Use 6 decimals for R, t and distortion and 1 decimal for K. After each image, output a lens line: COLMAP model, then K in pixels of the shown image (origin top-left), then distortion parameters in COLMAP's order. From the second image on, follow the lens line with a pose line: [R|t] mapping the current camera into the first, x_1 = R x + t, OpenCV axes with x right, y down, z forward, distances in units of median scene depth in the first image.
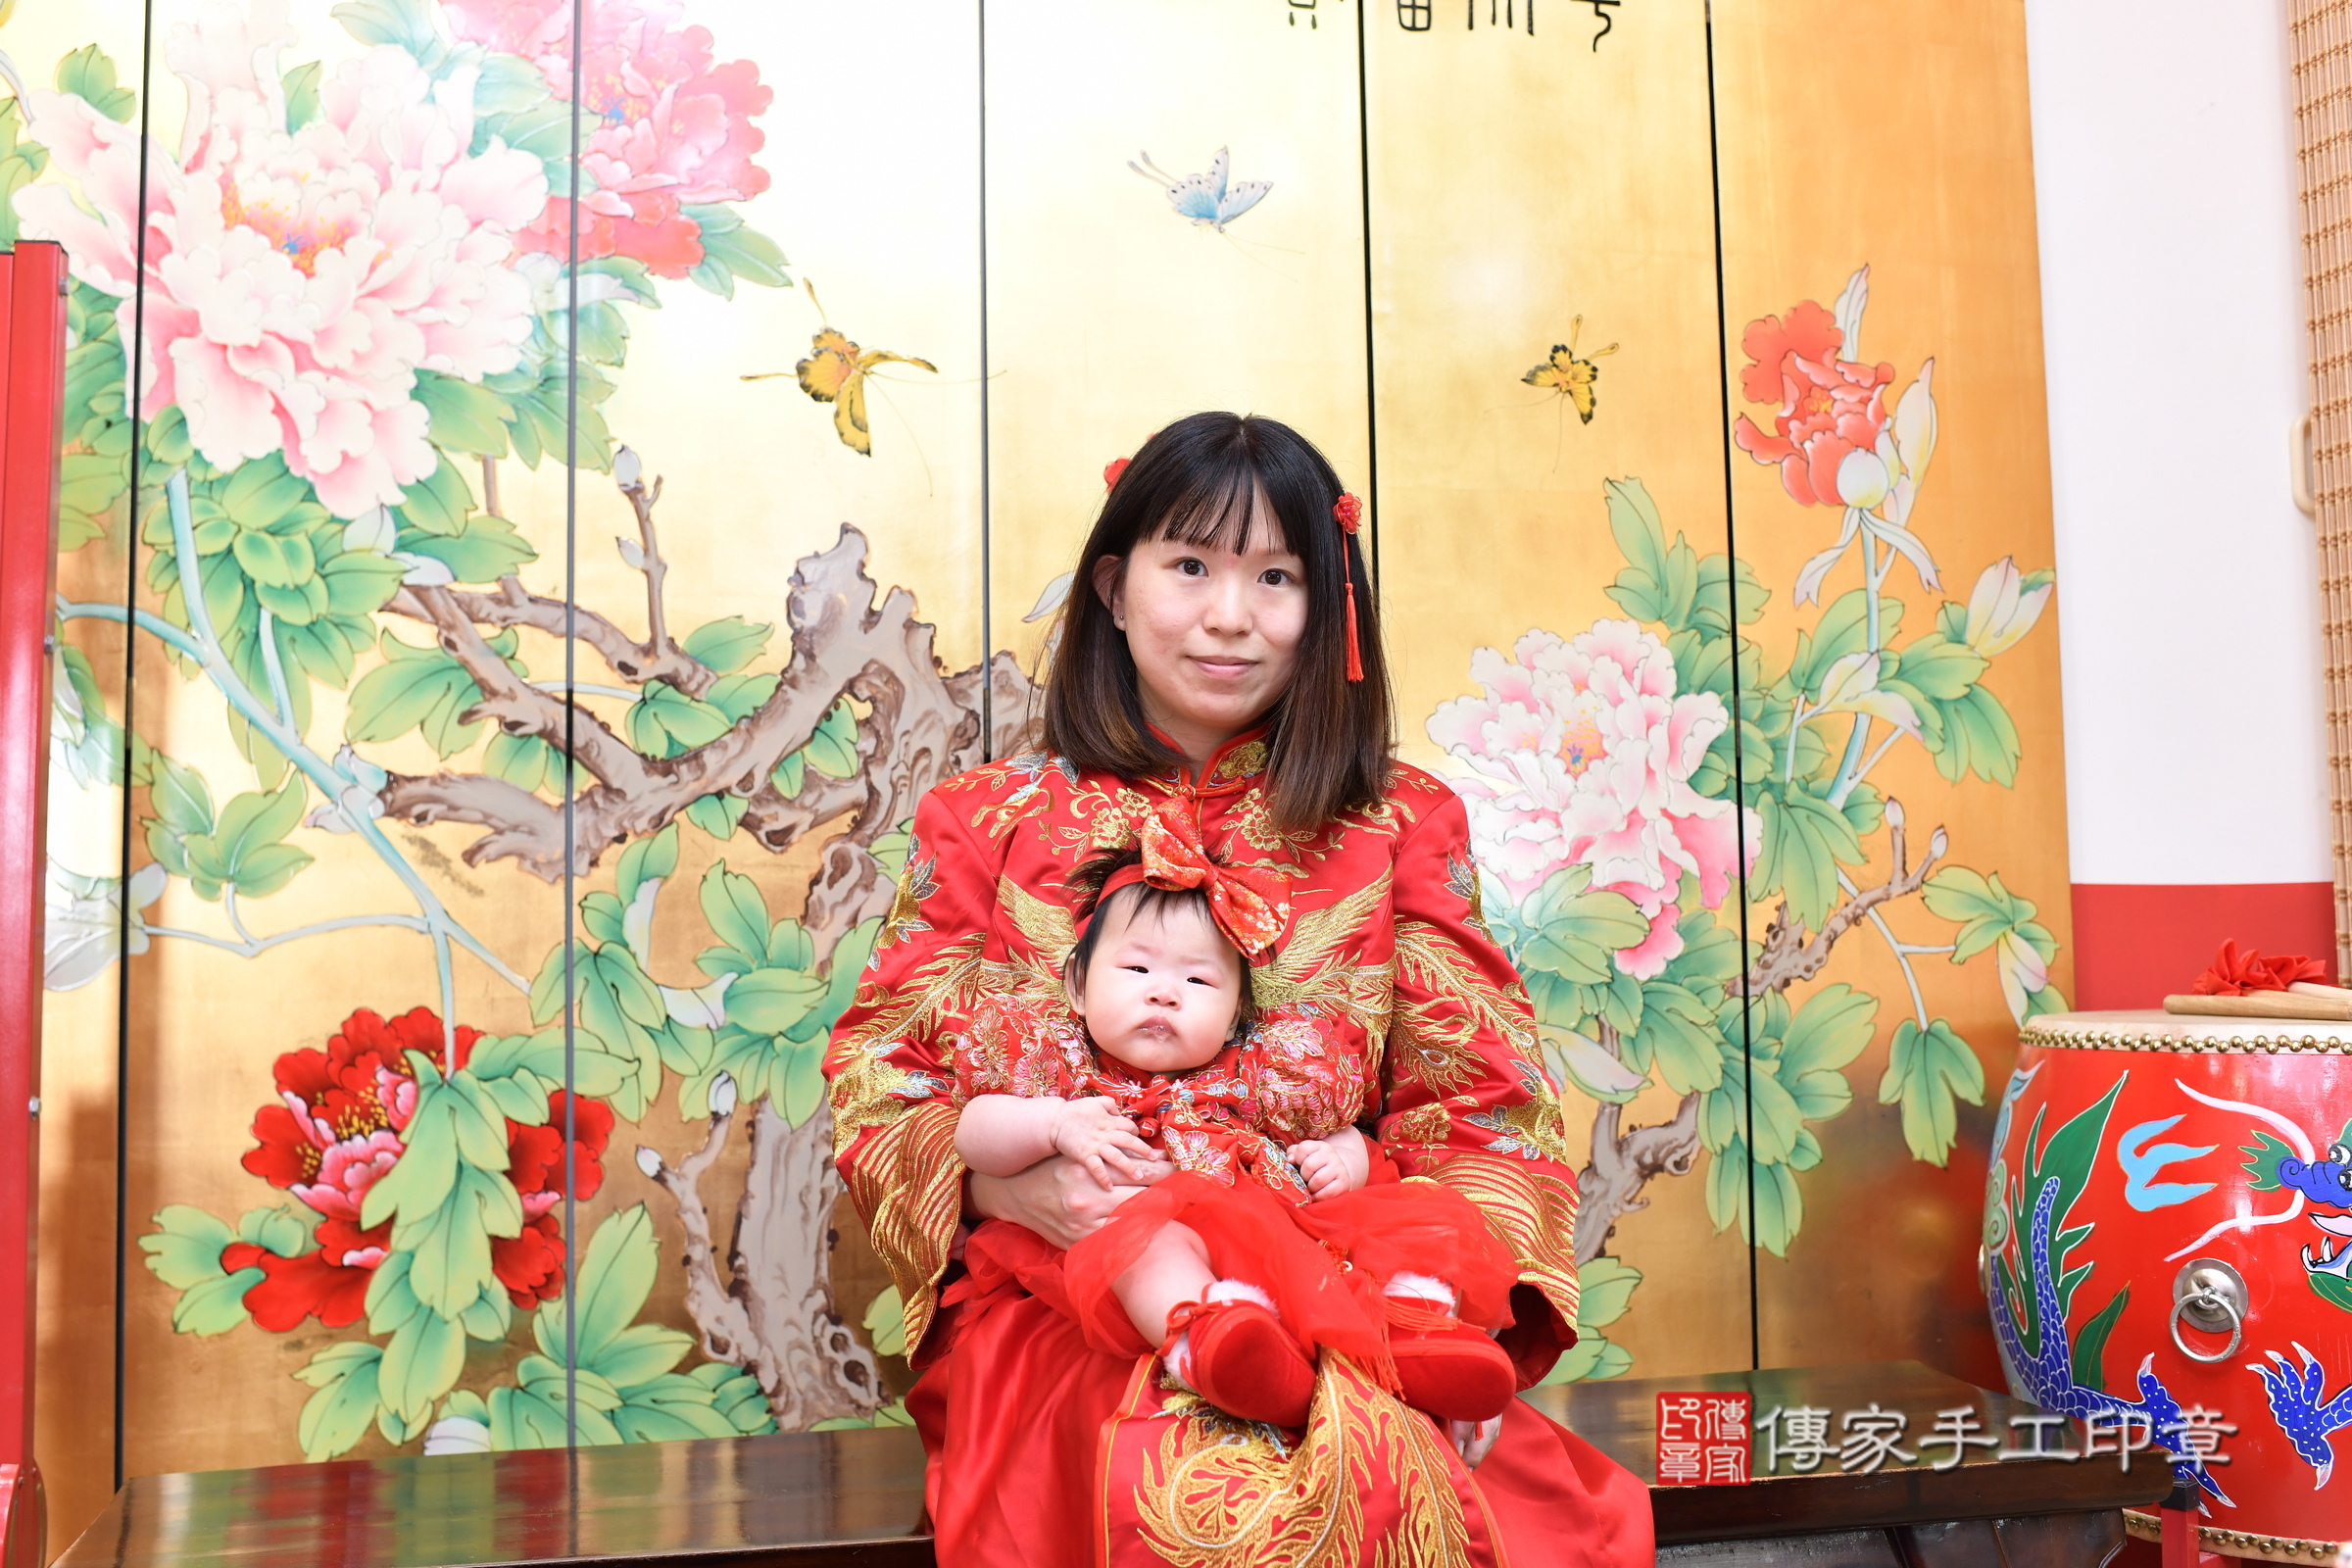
lens RADIAL K [[2368.4, 0, 1160.4], [0, 2368.4, 788.8], [0, 0, 1]] dist [-0.105477, 0.118174]
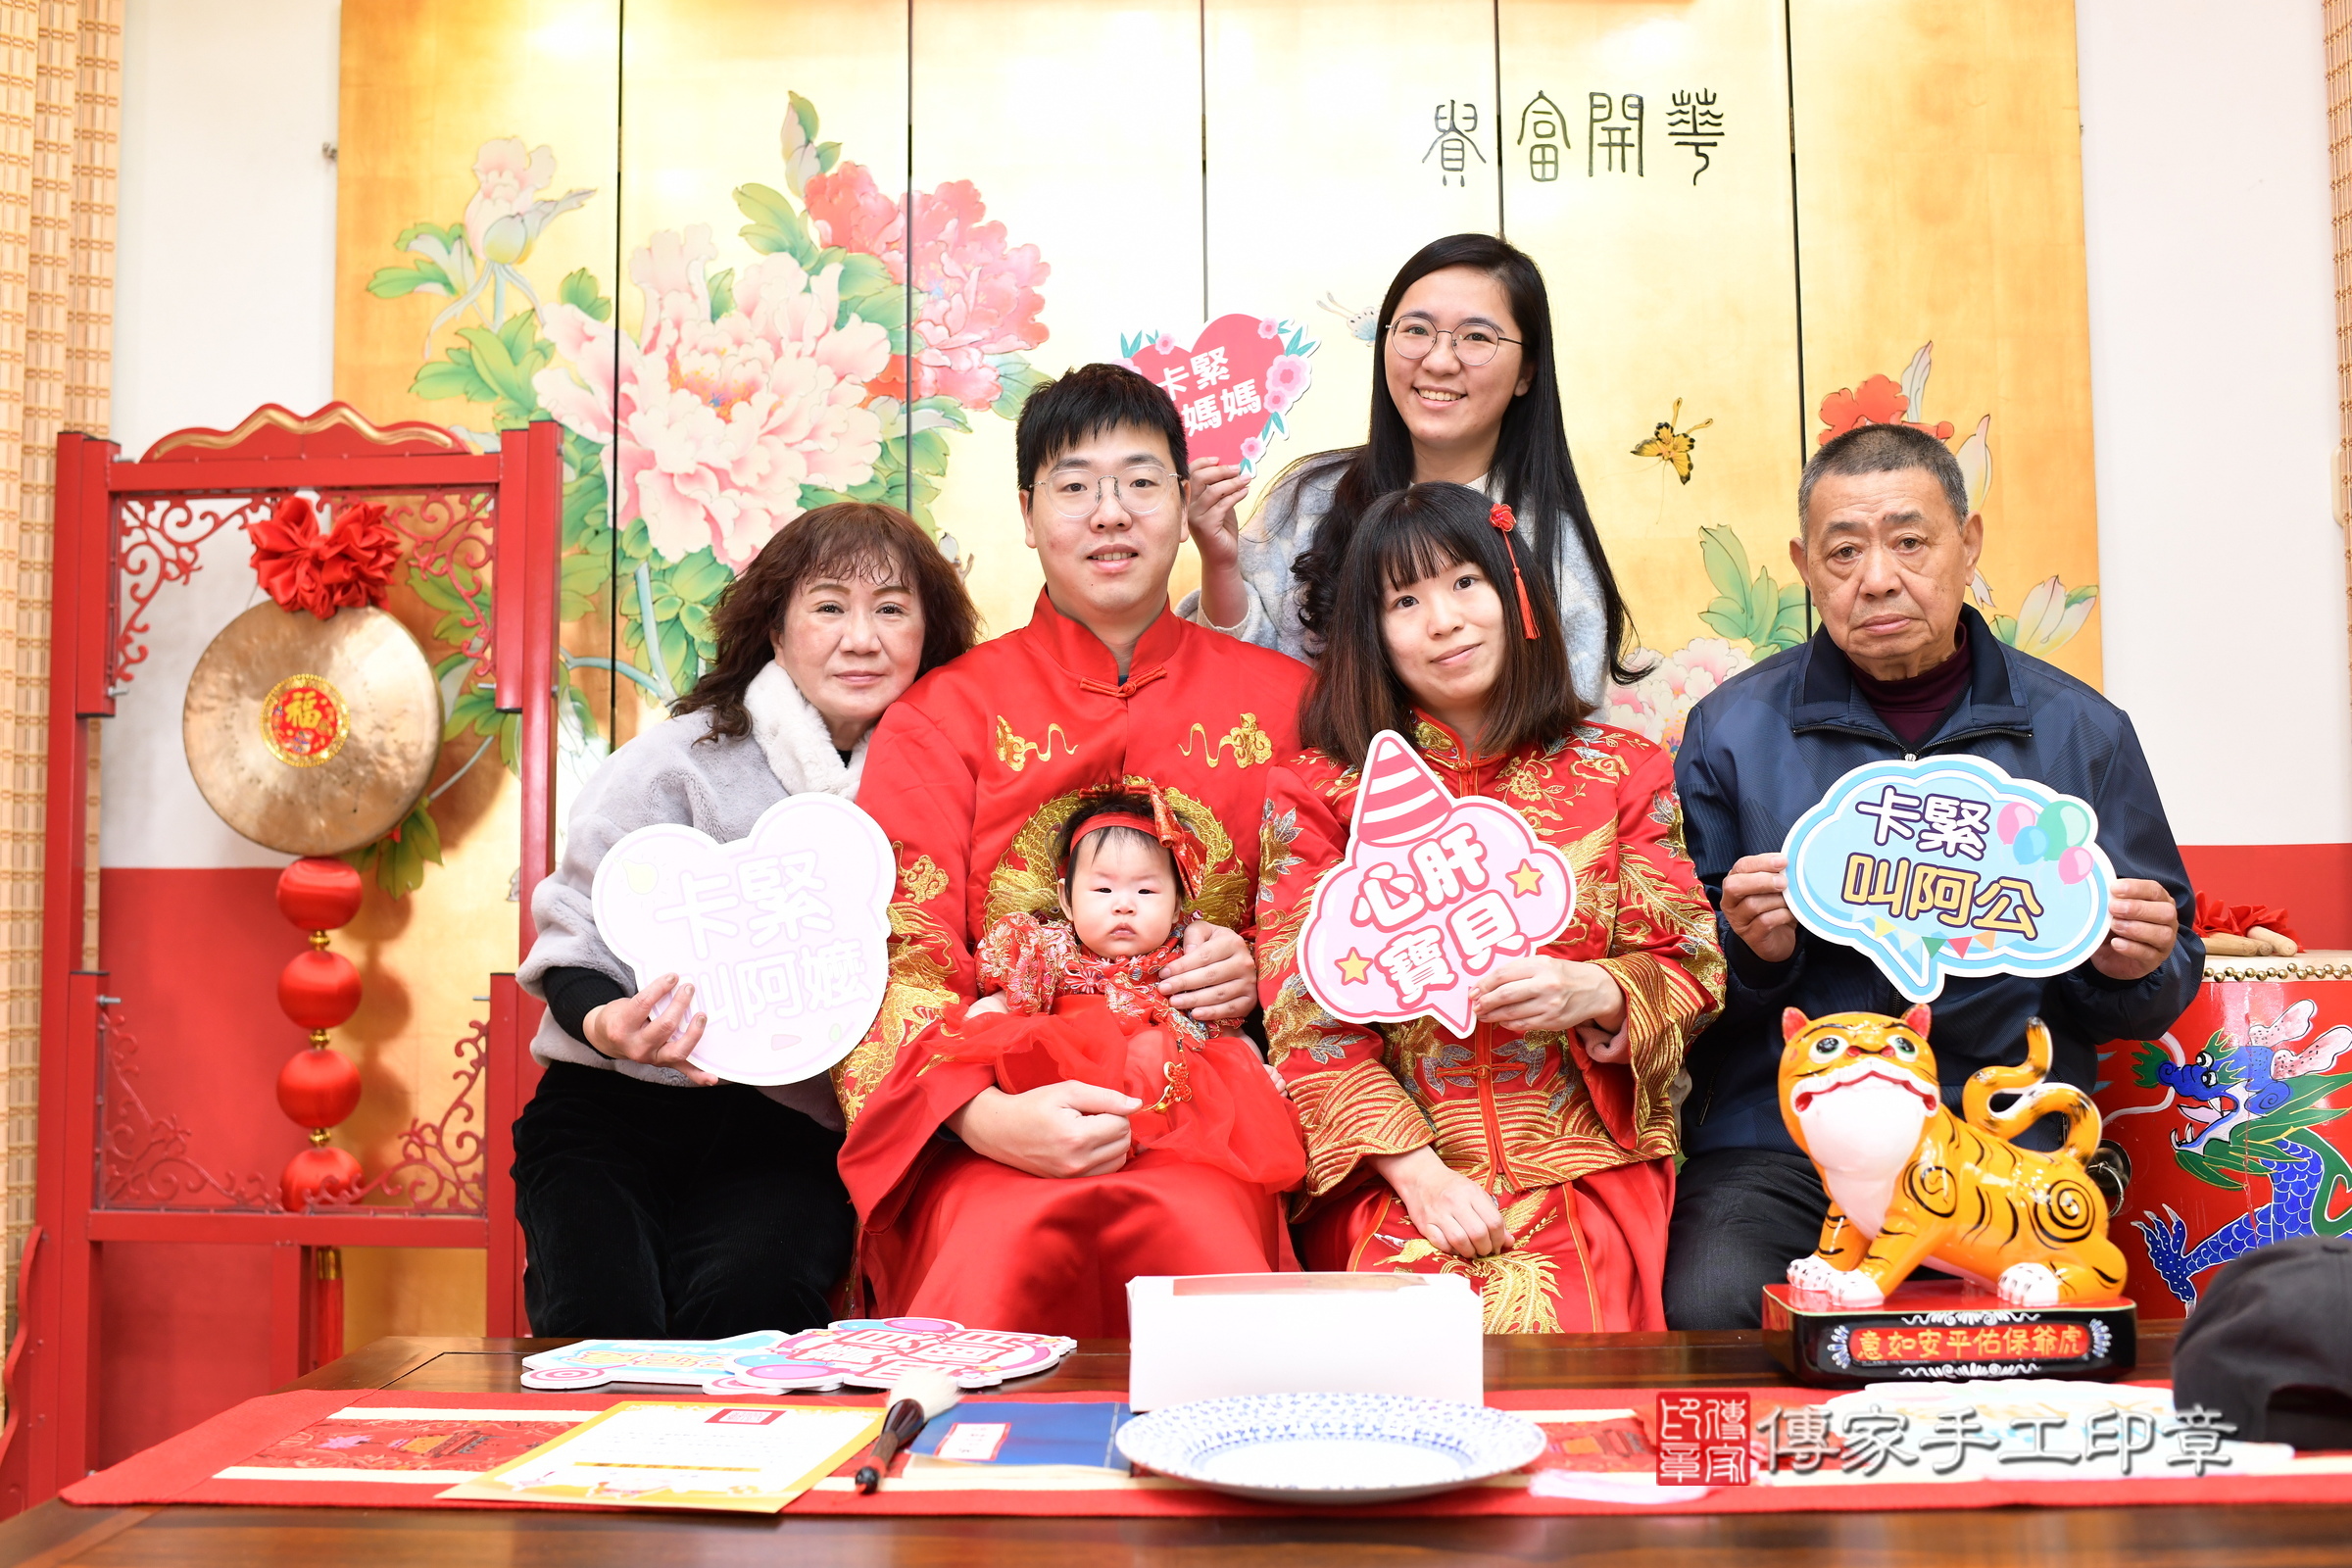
lens RADIAL K [[2368.4, 0, 1160.4], [0, 2368.4, 788.8], [0, 0, 1]] dist [-0.105477, 0.118174]
pose [[0.972927, -0.007140, -0.231001, 0.218056], [0.012057, 0.999730, 0.019882, -0.021375], [0.230797, -0.022129, 0.972750, -0.334610]]
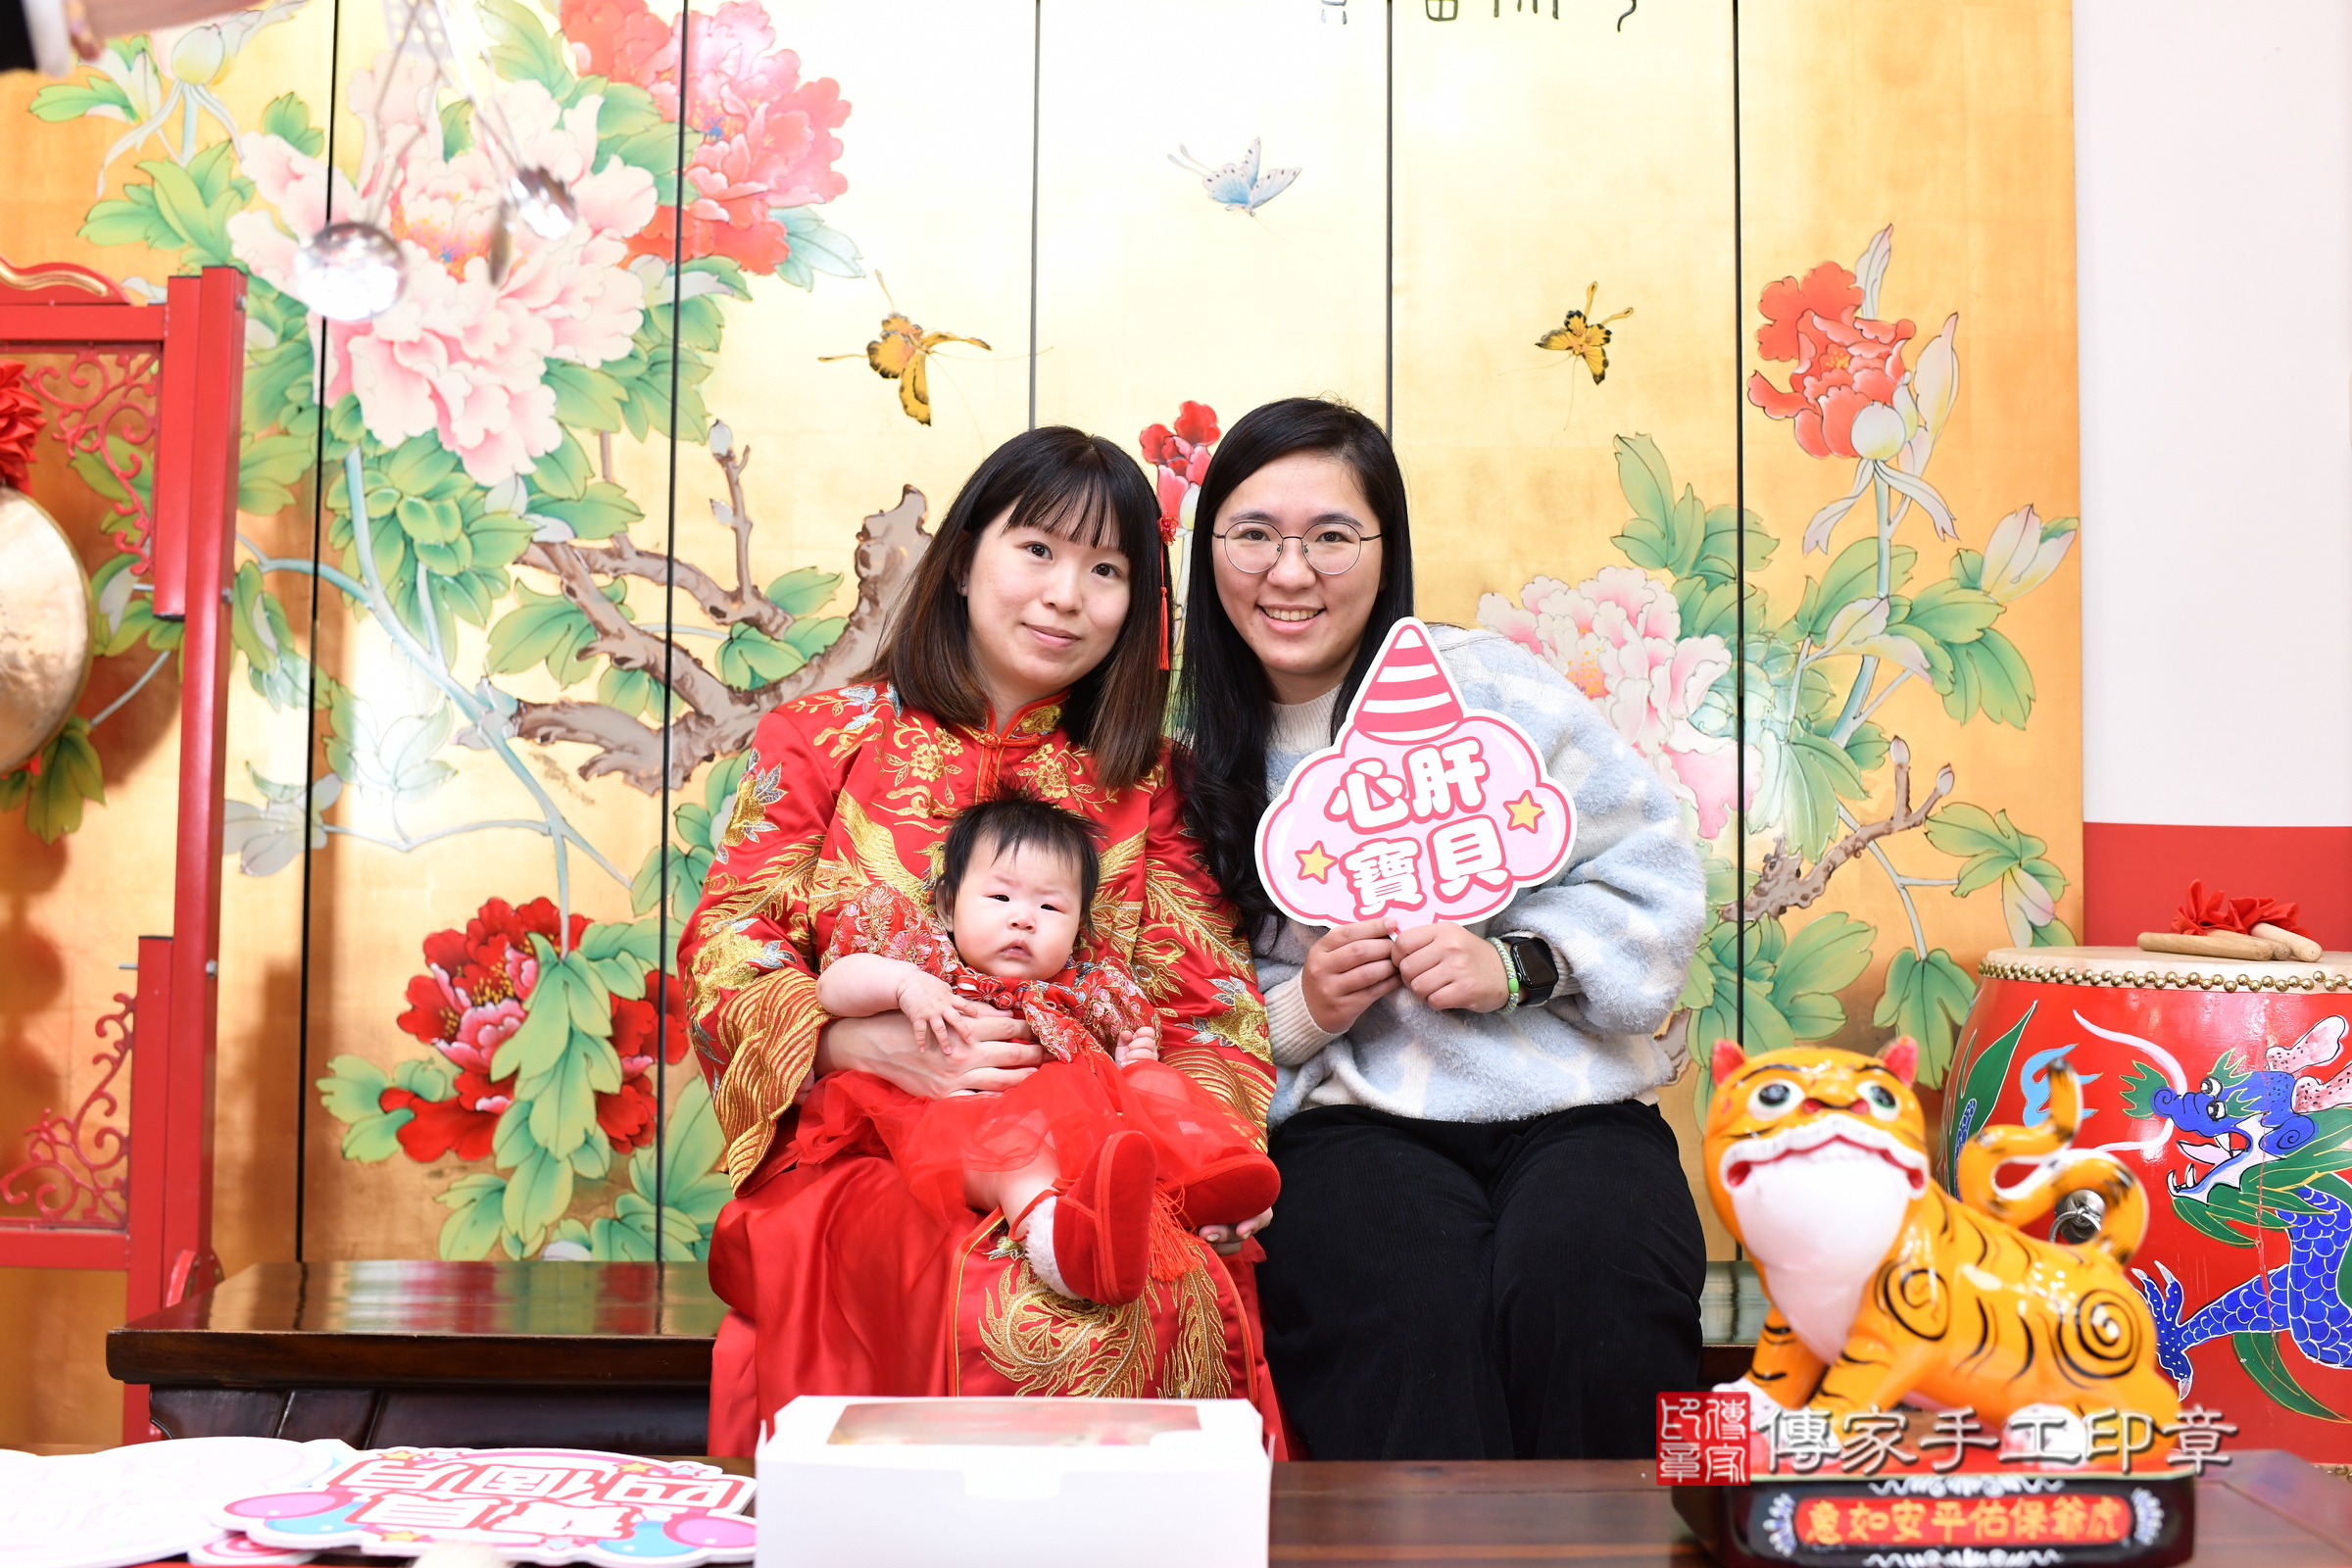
lens RADIAL K [[2368.4, 0, 1160.4], [0, 2368.4, 788.8], [0, 0, 1]] dist [-0.105477, 0.118174]
pose [[0.980698, 0.017801, -0.194718, 0.217593], [-0.010766, 0.999253, 0.037125, -0.009470], [0.195234, -0.034312, 0.980156, -0.104658]]
